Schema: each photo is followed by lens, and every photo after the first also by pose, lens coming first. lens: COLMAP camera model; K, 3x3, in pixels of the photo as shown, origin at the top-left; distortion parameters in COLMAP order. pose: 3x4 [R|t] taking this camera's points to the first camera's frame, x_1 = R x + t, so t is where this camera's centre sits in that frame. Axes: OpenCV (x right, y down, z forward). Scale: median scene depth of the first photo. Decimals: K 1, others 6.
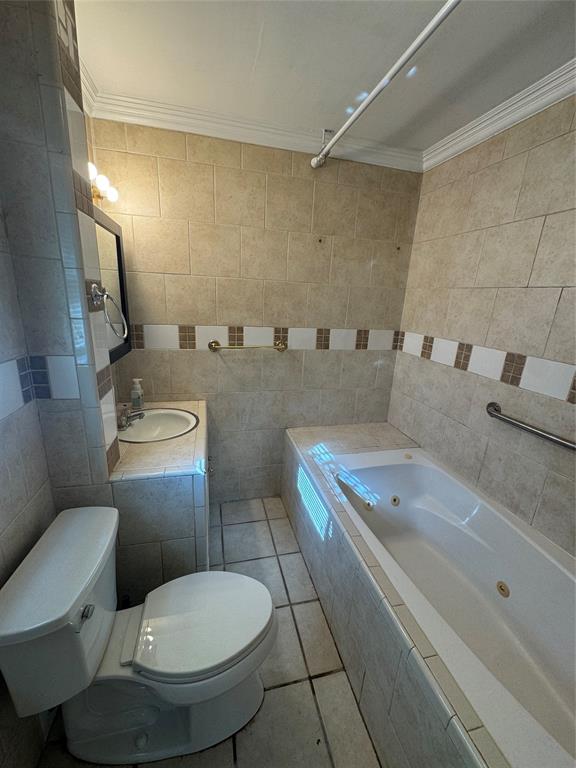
lens RADIAL K [[306.5, 0, 287.4], [0, 306.5, 383.2], [0, 0, 1]] dist [-0.001466, -0.000234]
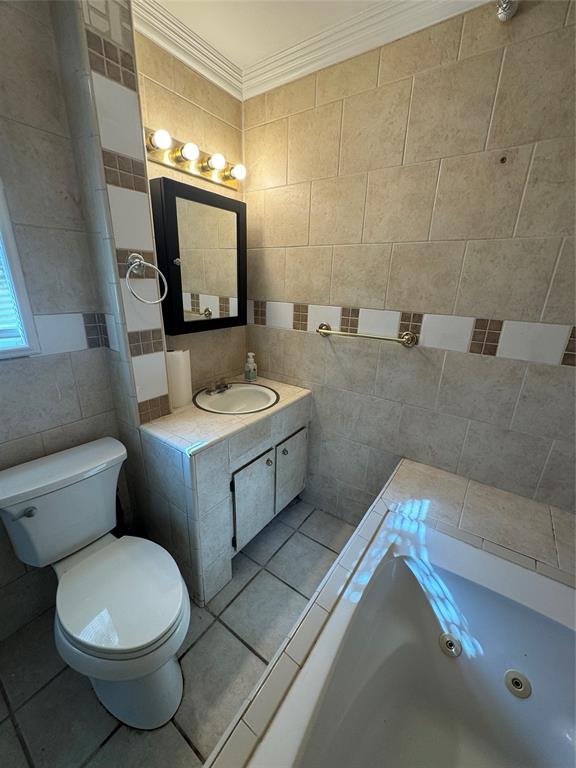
lens RADIAL K [[306.5, 0, 287.4], [0, 306.5, 383.2], [0, 0, 1]] dist [-0.001466, -0.000234]
pose [[0.648844, 0.217961, -0.729037, 0.347492], [-0.200616, 0.973200, 0.112410, -0.052413], [0.733999, 0.073320, 0.675181, 0.364580]]
